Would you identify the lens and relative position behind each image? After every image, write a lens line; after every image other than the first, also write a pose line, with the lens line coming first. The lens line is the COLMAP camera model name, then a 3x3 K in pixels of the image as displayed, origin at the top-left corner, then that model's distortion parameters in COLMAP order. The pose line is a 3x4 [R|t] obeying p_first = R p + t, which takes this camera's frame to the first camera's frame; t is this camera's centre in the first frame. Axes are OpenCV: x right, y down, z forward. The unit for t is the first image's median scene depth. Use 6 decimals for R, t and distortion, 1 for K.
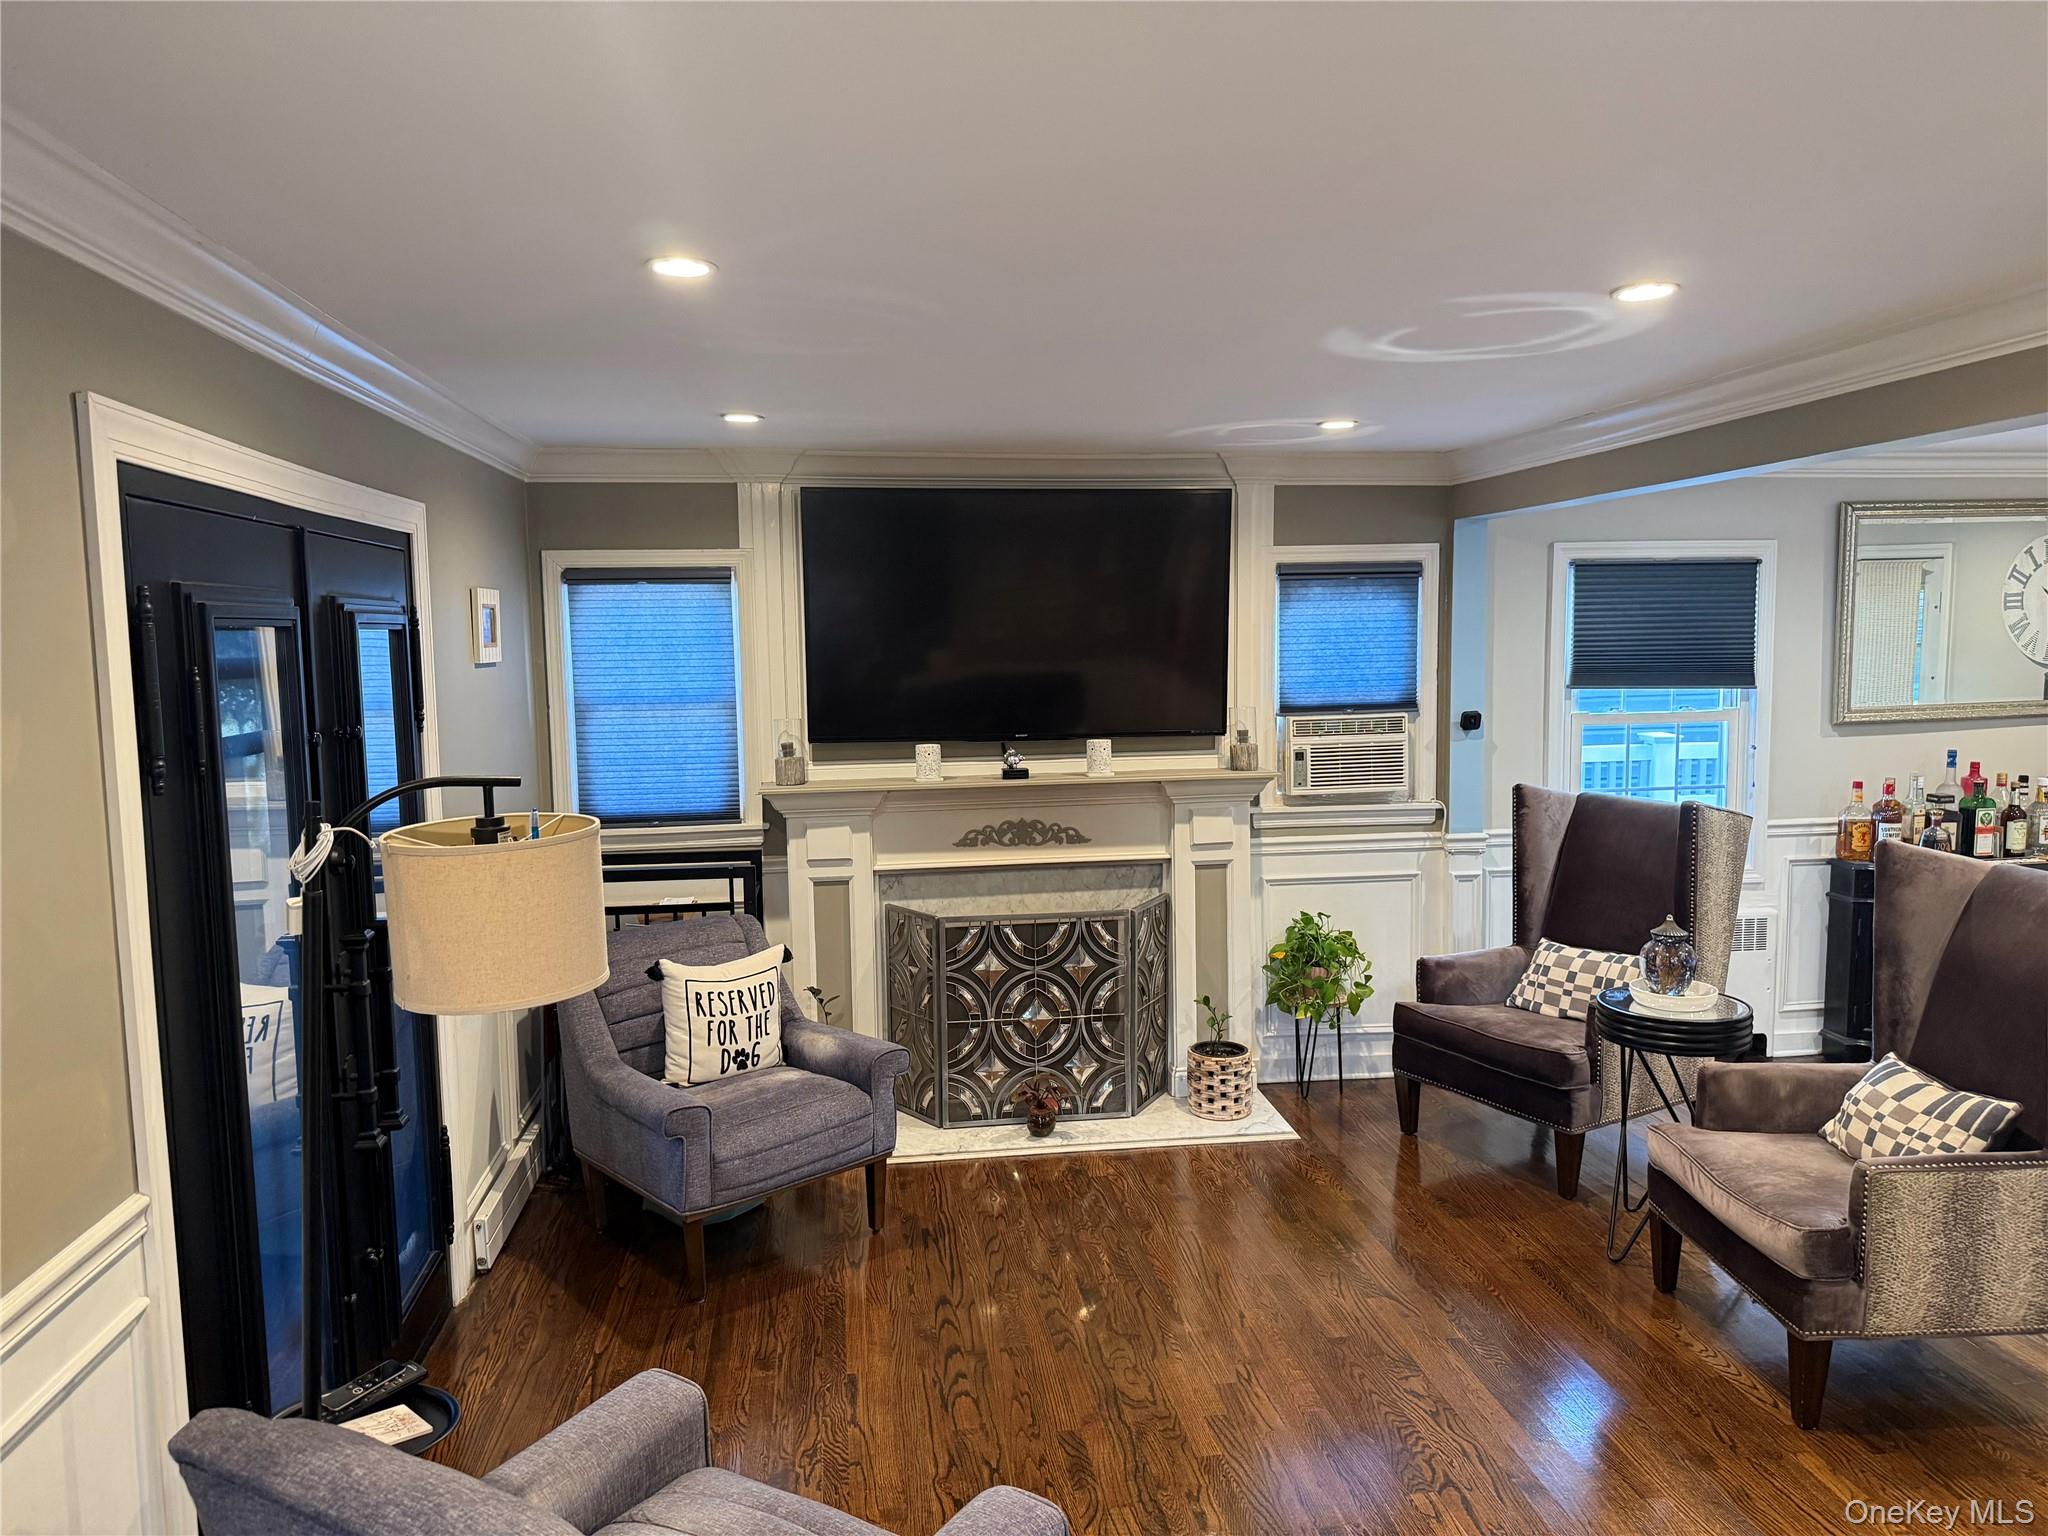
lens RADIAL K [[1425.1, 0, 1037.7], [0, 1425.1, 770.0], [0, 0, 1]] dist [0.071365, -0.078793]
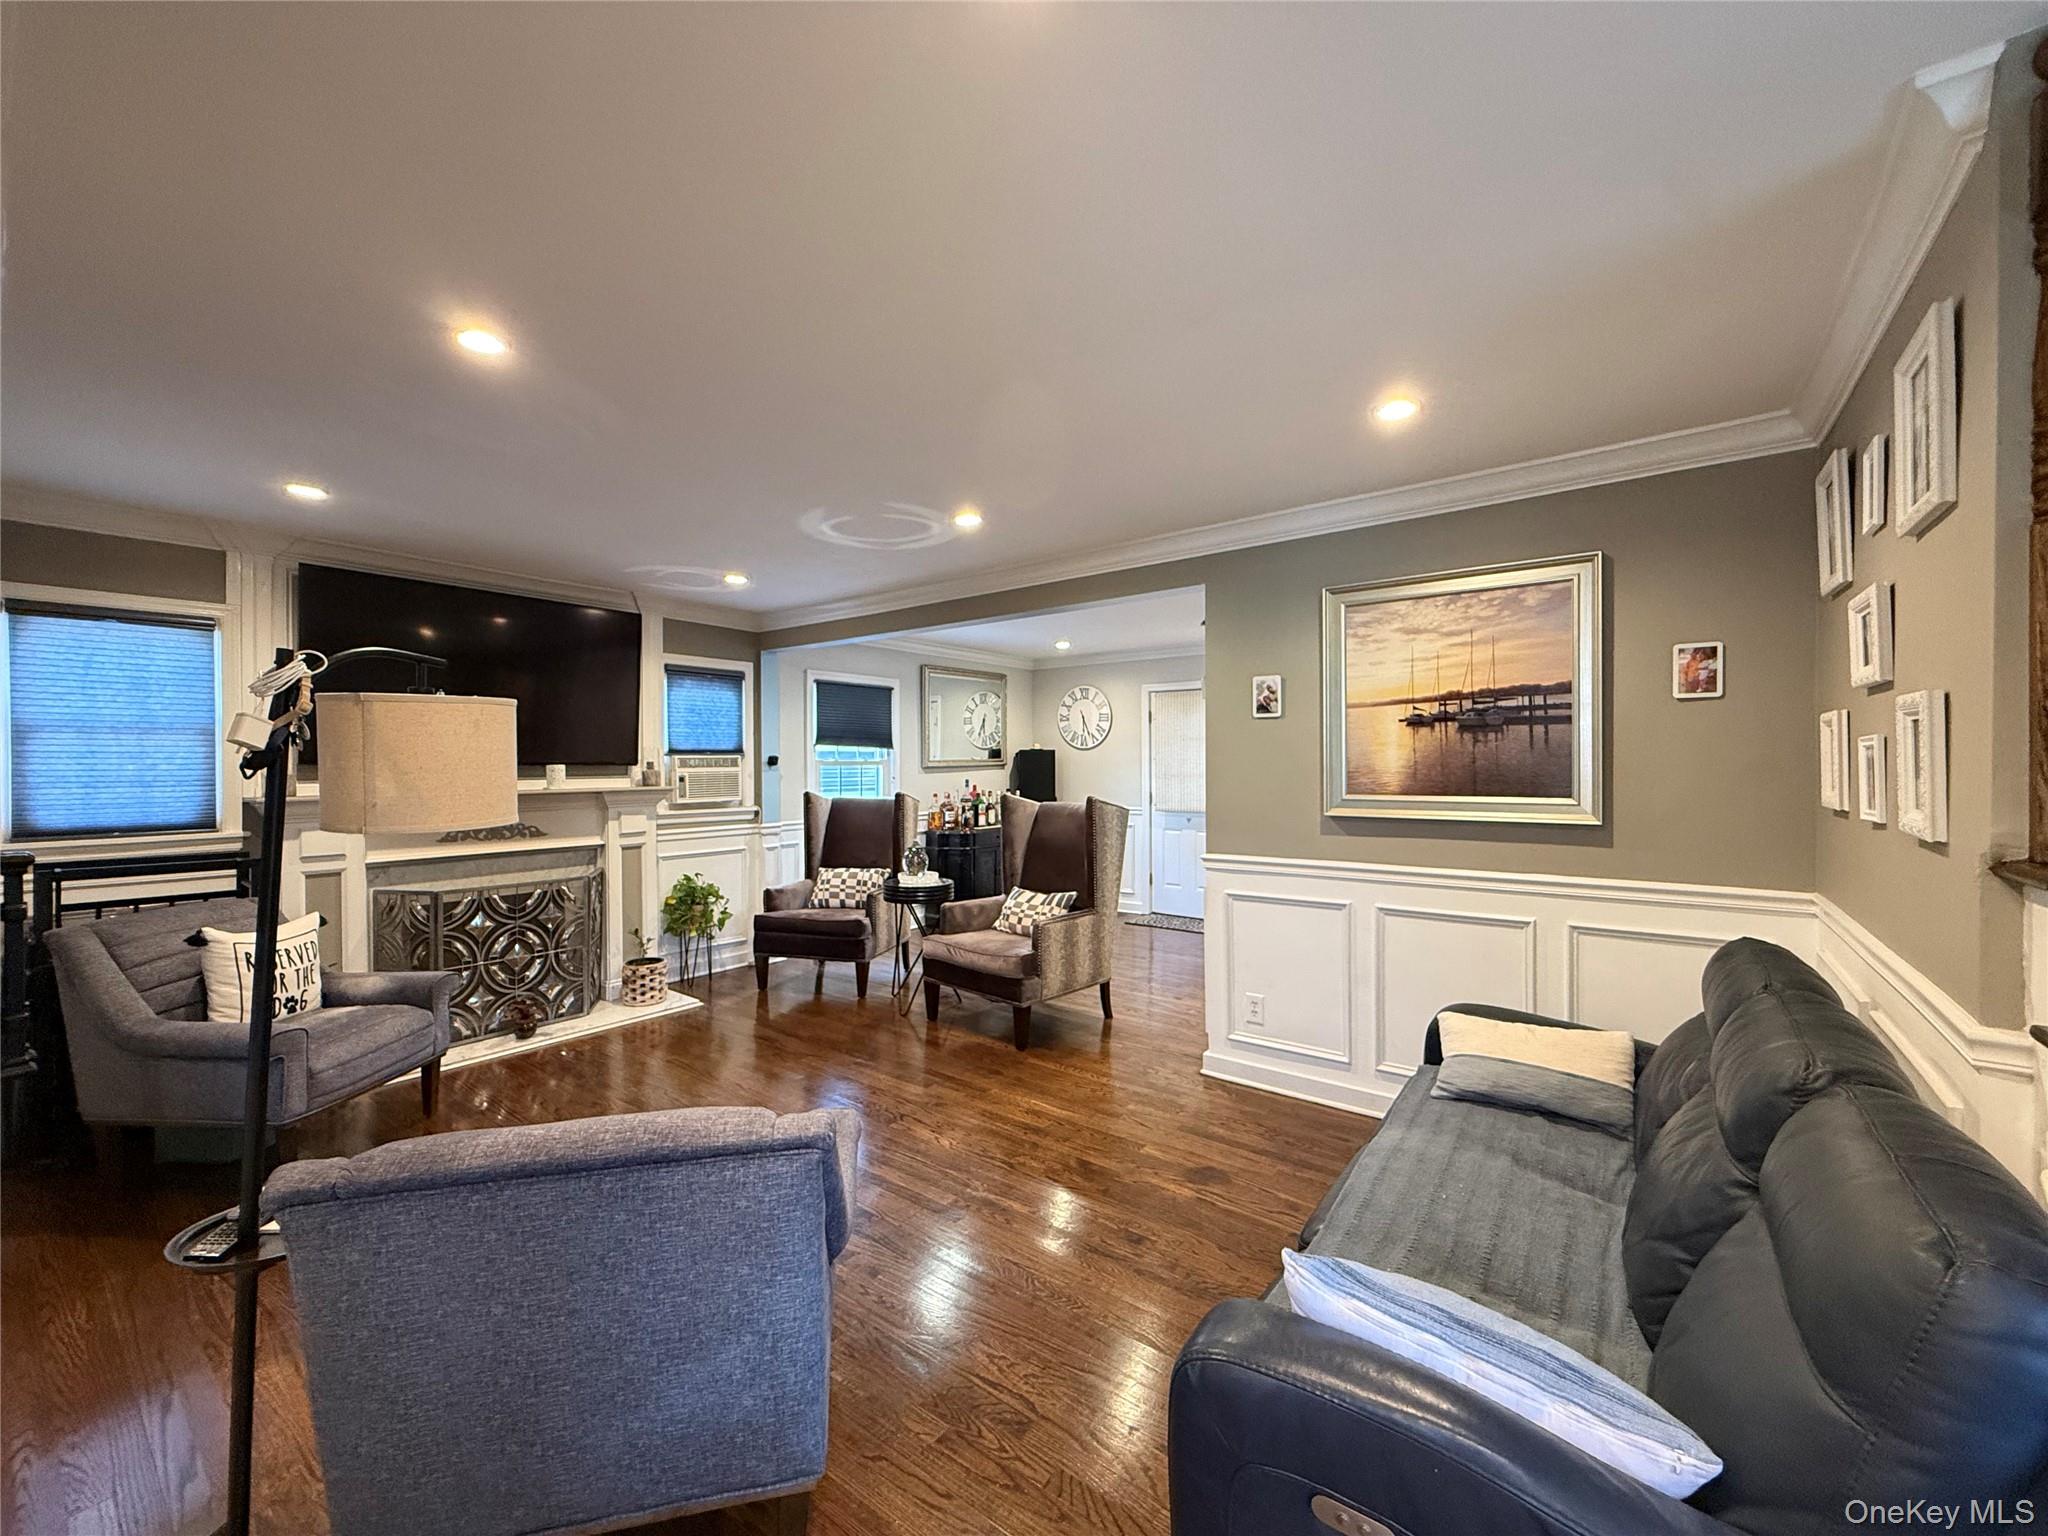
lens RADIAL K [[810.9, 0, 1017.2], [0, 810.9, 769.0], [0, 0, 1]] dist [0.001609, -0.000128]
pose [[0.720970, 0.008394, 0.692915, -0.205858], [0.059718, 0.995454, -0.074195, 0.077535], [-0.690388, 0.094872, 0.717192, 0.055616]]
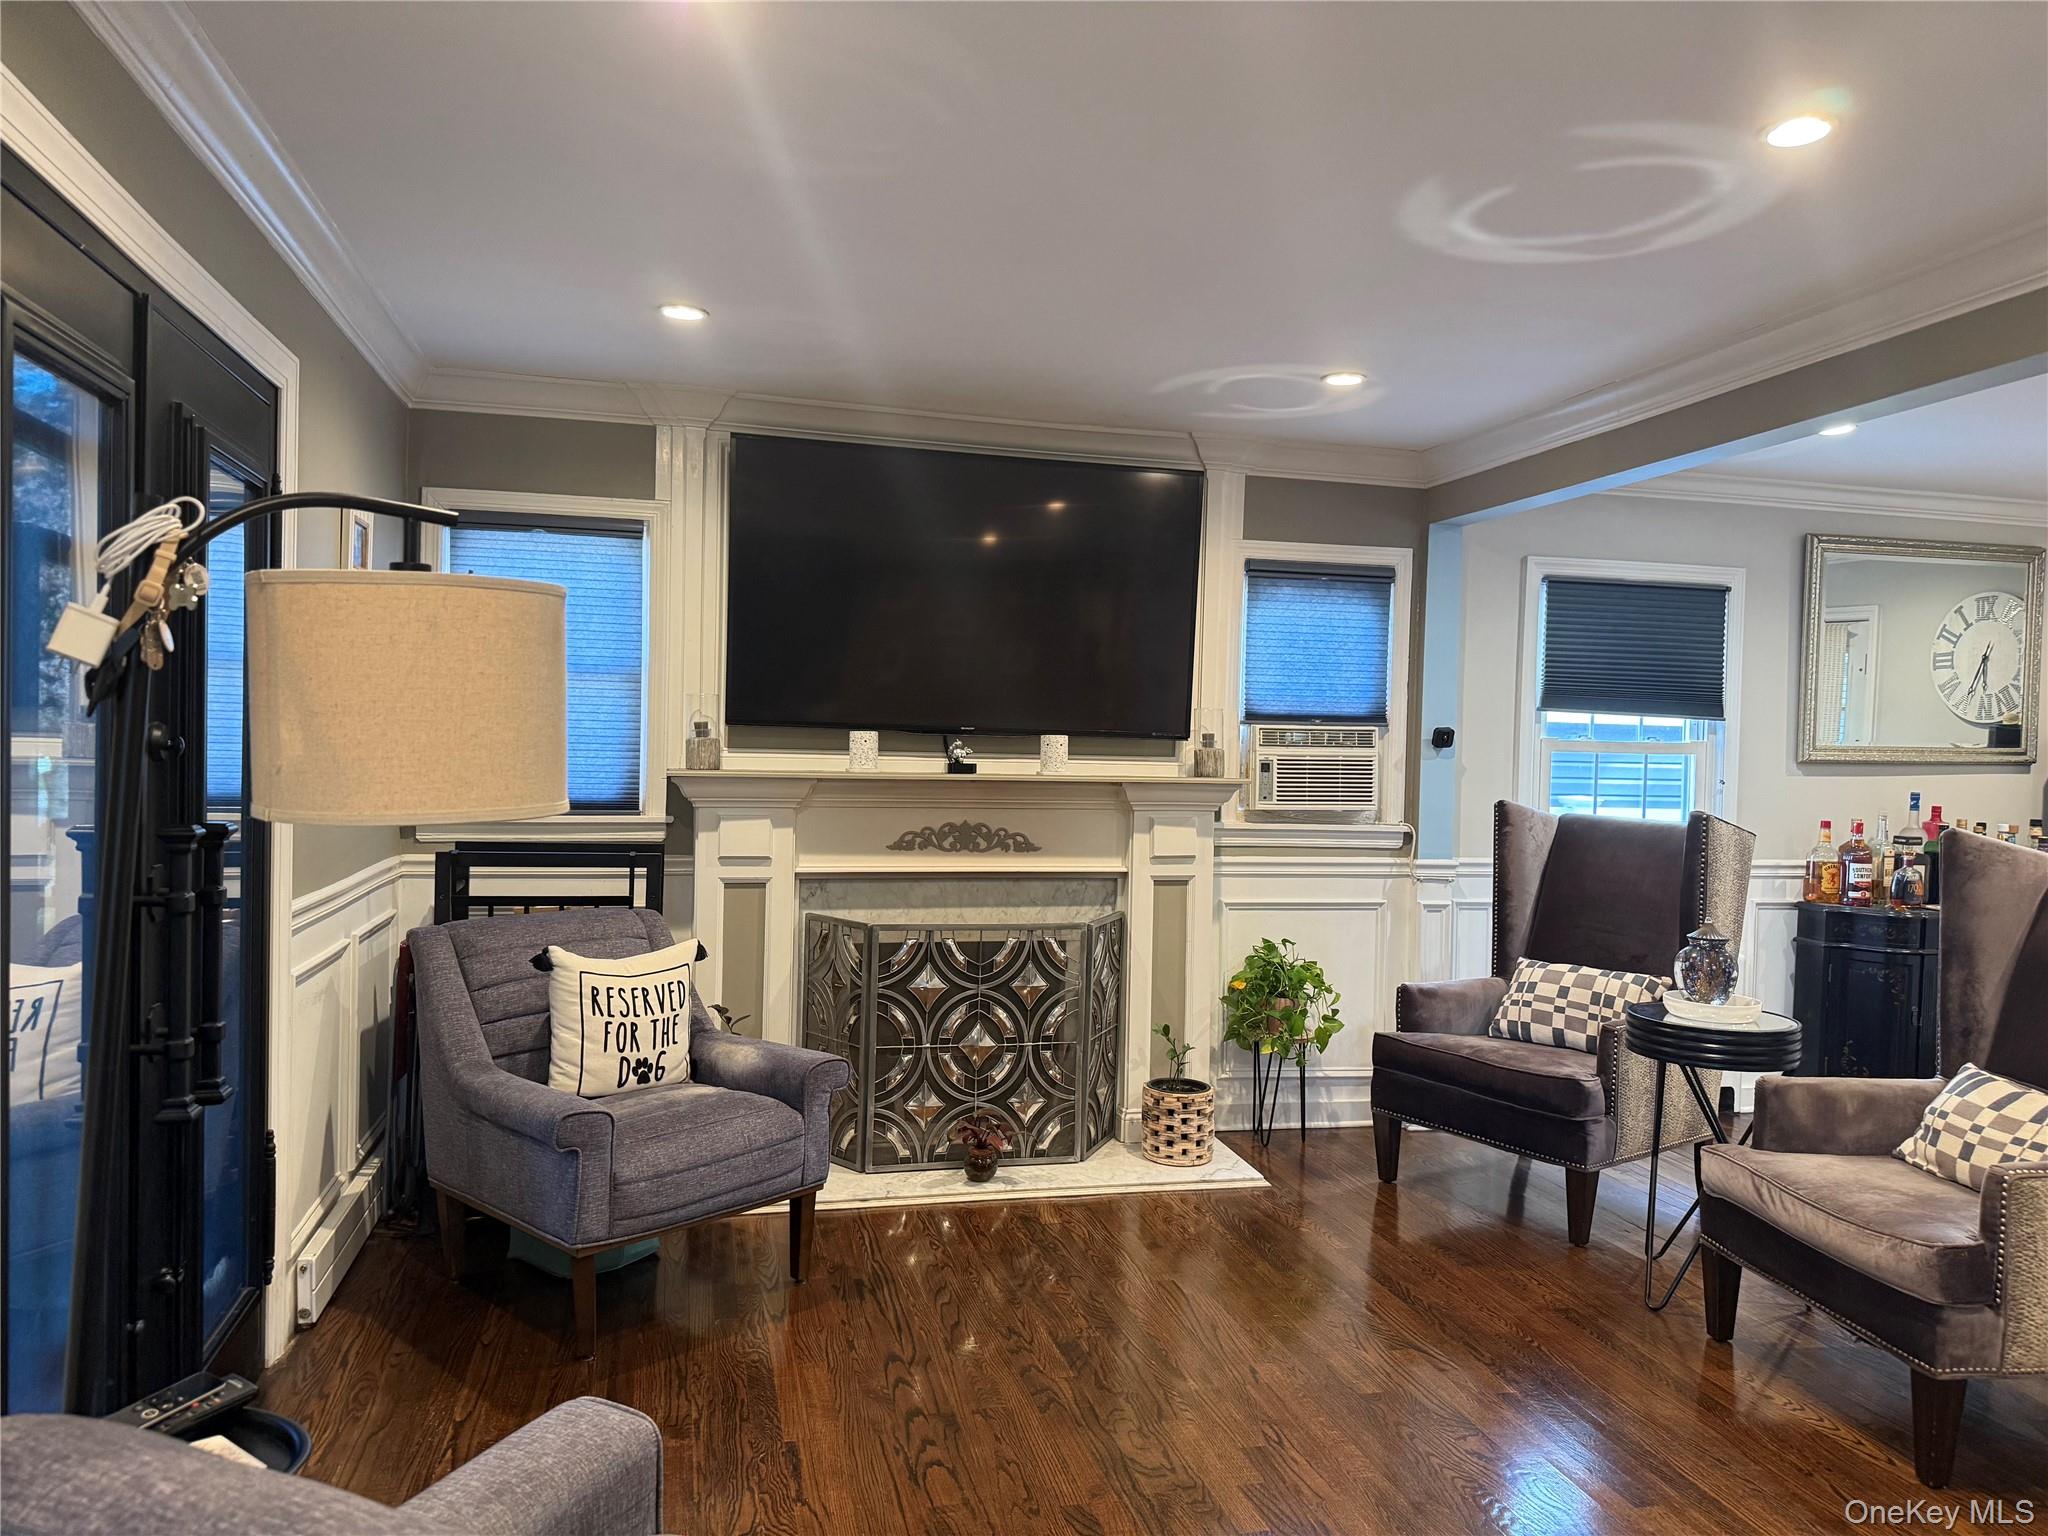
lens RADIAL K [[1425.1, 0, 1043.2], [0, 1425.1, 776.3], [0, 0, 1]] dist [0.071365, -0.078793]
pose [[0.993689, 0.036683, 0.105999, -0.060339], [-0.028952, 0.996869, -0.073575, 0.073442], [-0.108366, 0.070042, 0.991641, 0.116154]]
